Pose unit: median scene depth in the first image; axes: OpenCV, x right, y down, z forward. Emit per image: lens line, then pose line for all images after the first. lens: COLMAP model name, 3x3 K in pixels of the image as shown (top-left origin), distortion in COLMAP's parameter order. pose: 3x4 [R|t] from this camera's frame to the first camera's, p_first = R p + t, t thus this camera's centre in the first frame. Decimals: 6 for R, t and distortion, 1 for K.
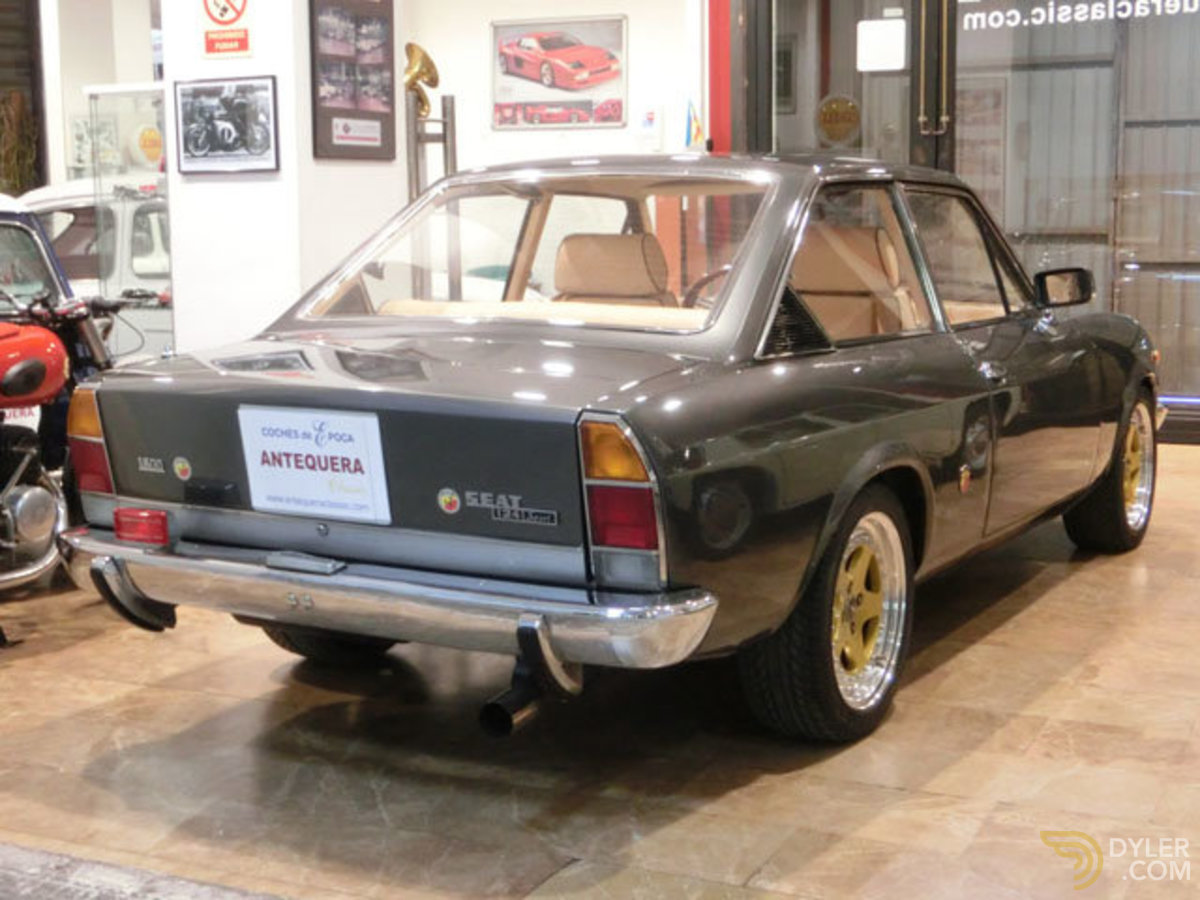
lens RADIAL K [[1687.1, 0, 599.9], [0, 1687.1, 453.3], [0, 0, 1]] dist [-0.029541, 0.000000]
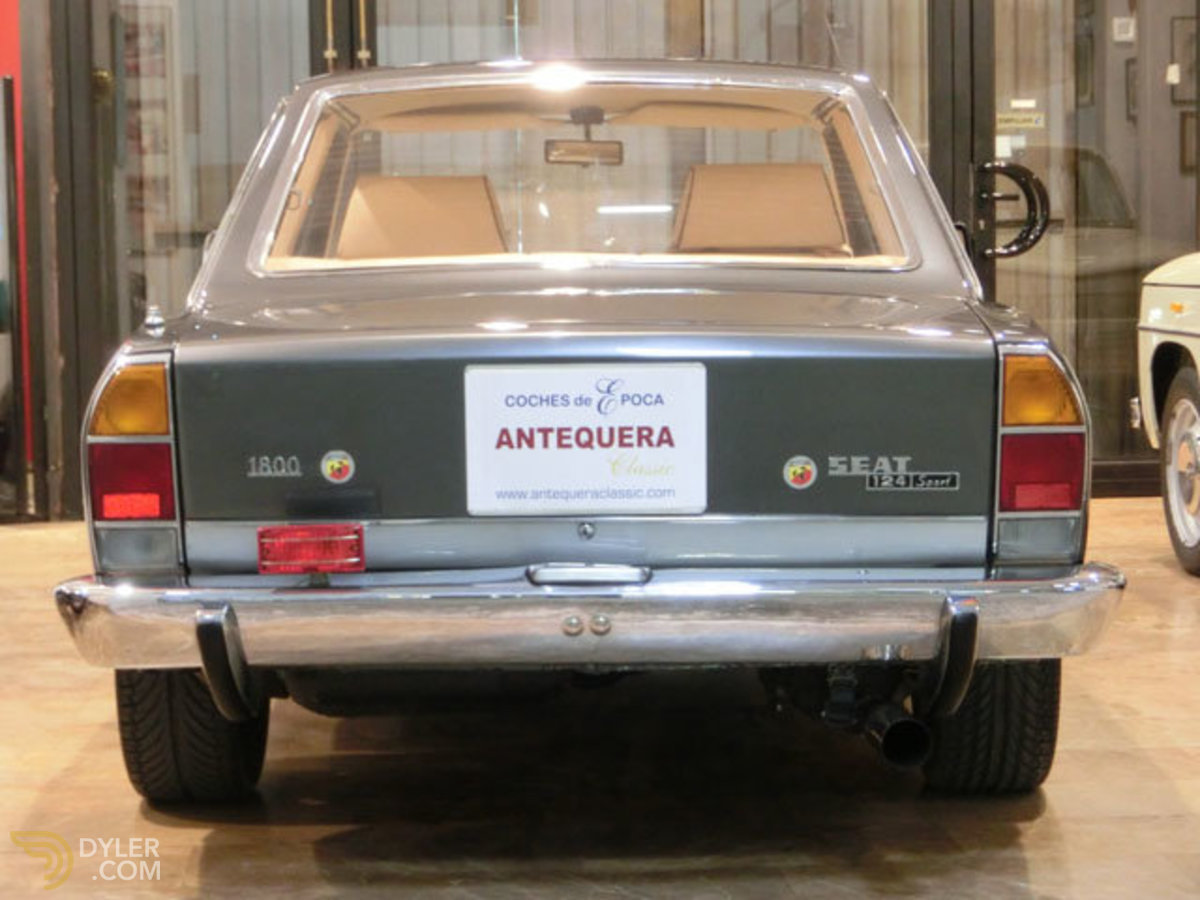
lens RADIAL K [[2694.3, 0, 599.5], [0, 2694.3, 448.3], [0, 0, 1]] dist [-0.018238, 0.000000]
pose [[0.878743, -0.043447, 0.475313, -0.736372], [0.073759, 0.996247, -0.045299, 0.064692], [-0.471561, 0.074865, 0.878650, -0.040611]]
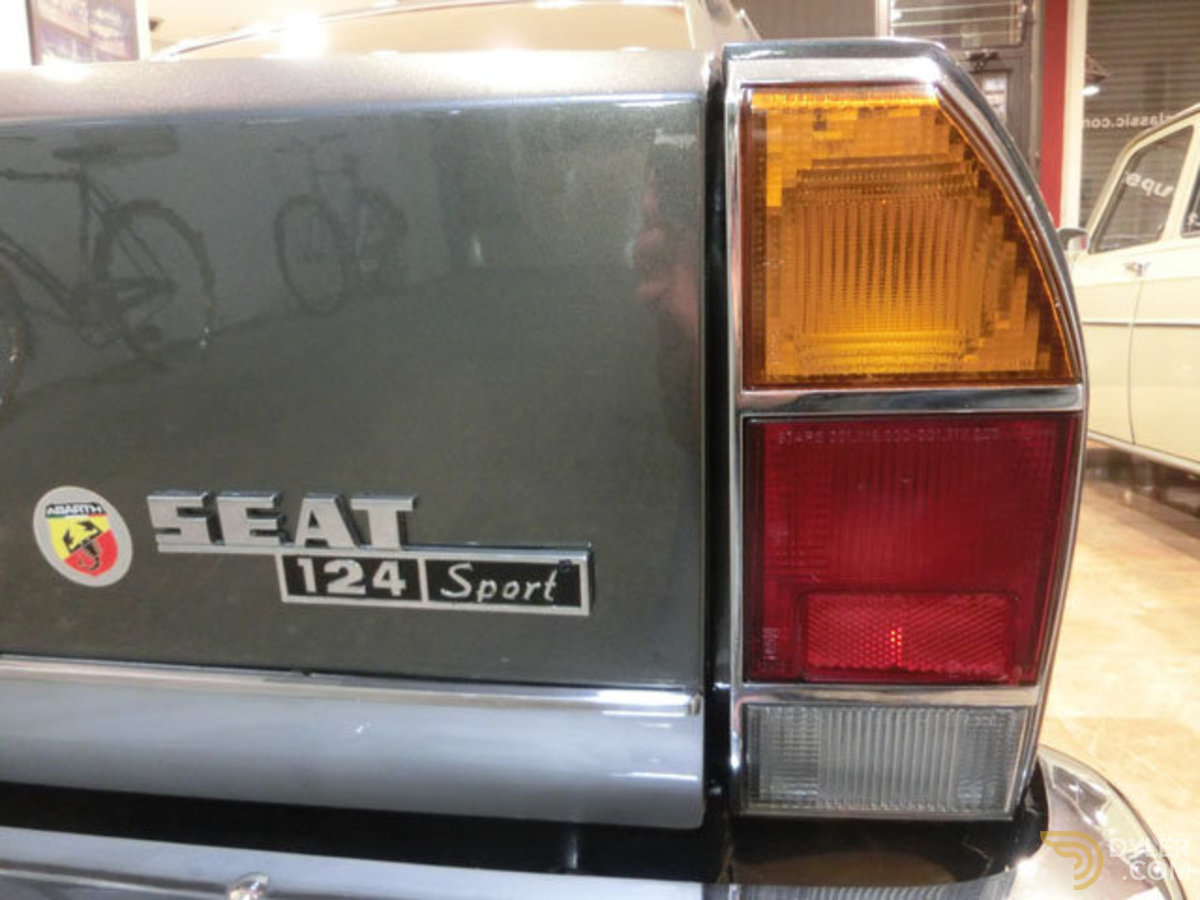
lens RADIAL K [[824.3, 0, 606.0], [0, 824.3, 448.1], [0, 0, 1]] dist [-0.041074, 0.002438]
pose [[0.944125, -0.062336, 0.323638, -0.054219], [0.063134, 0.997973, 0.008042, 0.018825], [-0.323483, 0.012840, 0.946147, 0.844001]]
